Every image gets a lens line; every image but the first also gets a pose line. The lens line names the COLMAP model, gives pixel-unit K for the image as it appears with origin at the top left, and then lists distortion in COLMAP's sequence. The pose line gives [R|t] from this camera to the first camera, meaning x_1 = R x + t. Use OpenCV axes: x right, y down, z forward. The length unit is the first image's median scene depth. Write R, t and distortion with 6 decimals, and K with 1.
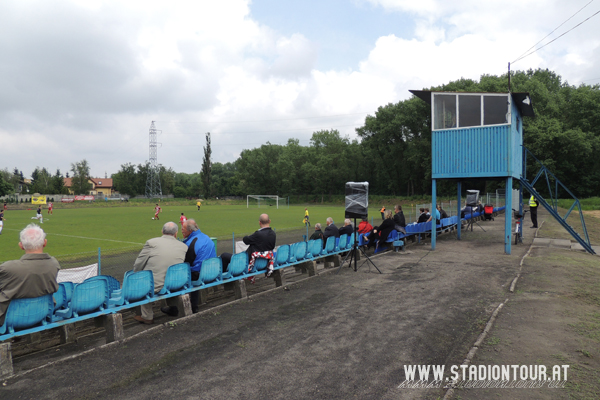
lens RADIAL K [[426.0, 0, 300.0], [0, 426.0, 200.0], [0, 0, 1]] dist [-0.022788, 0.007501]
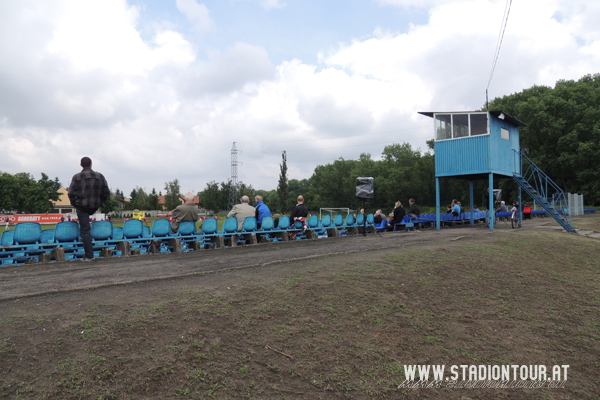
lens RADIAL K [[426.0, 0, 300.0], [0, 426.0, 200.0], [0, 0, 1]] dist [-0.022788, 0.007501]
pose [[0.983668, -0.019297, -0.178952, 0.013088], [0.012569, 0.999174, -0.038654, 0.006961], [0.179550, 0.035773, 0.983098, -0.039738]]
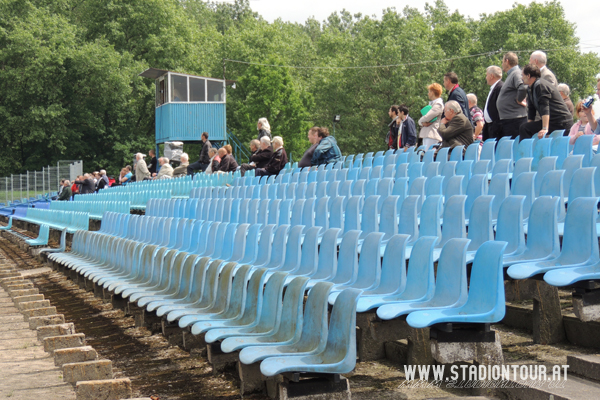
lens RADIAL K [[1551.9, 0, 300.0], [0, 1551.9, 200.0], [0, 0, 1]] dist [0.071245, 0.403476]
pose [[0.712500, -0.005705, 0.701649, -0.264206], [0.016158, 0.999835, -0.008279, 0.016799], [-0.701486, 0.017236, 0.712475, -0.253713]]
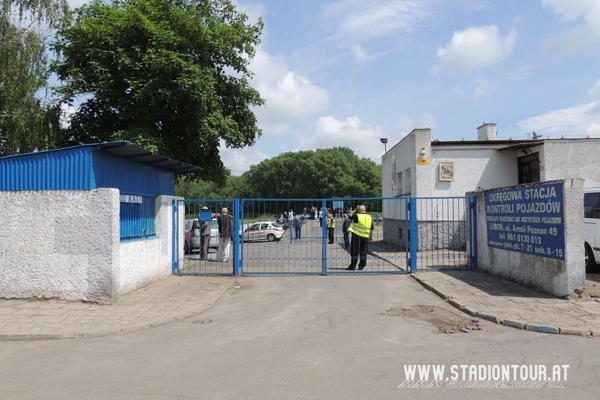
lens RADIAL K [[426.0, 0, 300.0], [0, 426.0, 200.0], [0, 0, 1]] dist [-0.022788, 0.007501]
pose [[0.918414, 0.007502, 0.395550, -0.321522], [0.013033, 0.998704, -0.049202, 0.020289], [-0.395407, 0.050343, 0.917126, -0.574739]]
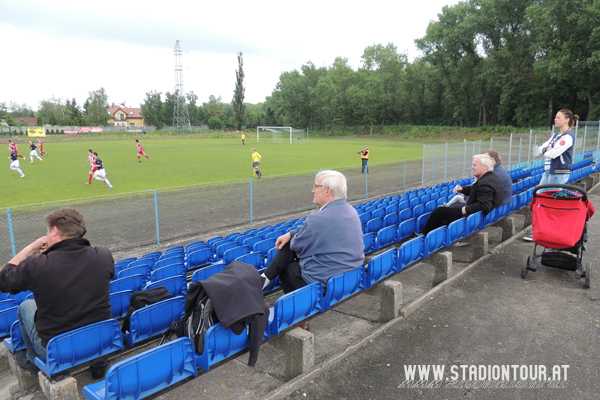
lens RADIAL K [[426.0, 0, 300.0], [0, 426.0, 200.0], [0, 0, 1]] dist [-0.022788, 0.007501]
pose [[0.982816, 0.030084, -0.182119, 0.077100], [-0.000628, 0.987168, 0.159683, -0.001468], [0.184586, -0.156825, 0.970224, 0.164500]]
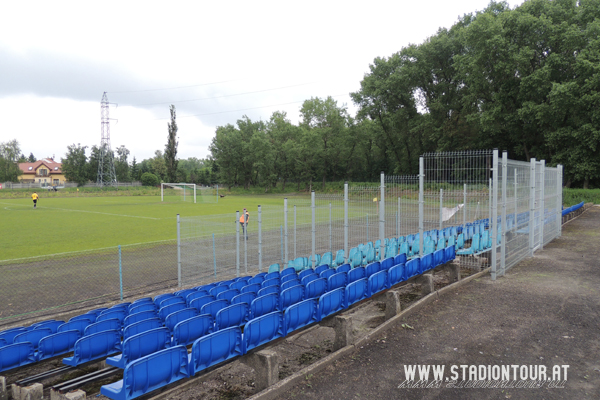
lens RADIAL K [[431.3, 0, 292.2], [0, 431.3, 208.0], [0, 0, 1]] dist [-0.008394, -0.004147]
pose [[0.991738, 0.006792, -0.128098, 0.131570], [-0.000717, 0.998875, 0.047409, -0.002686], [0.128276, -0.046926, 0.990628, 0.237906]]
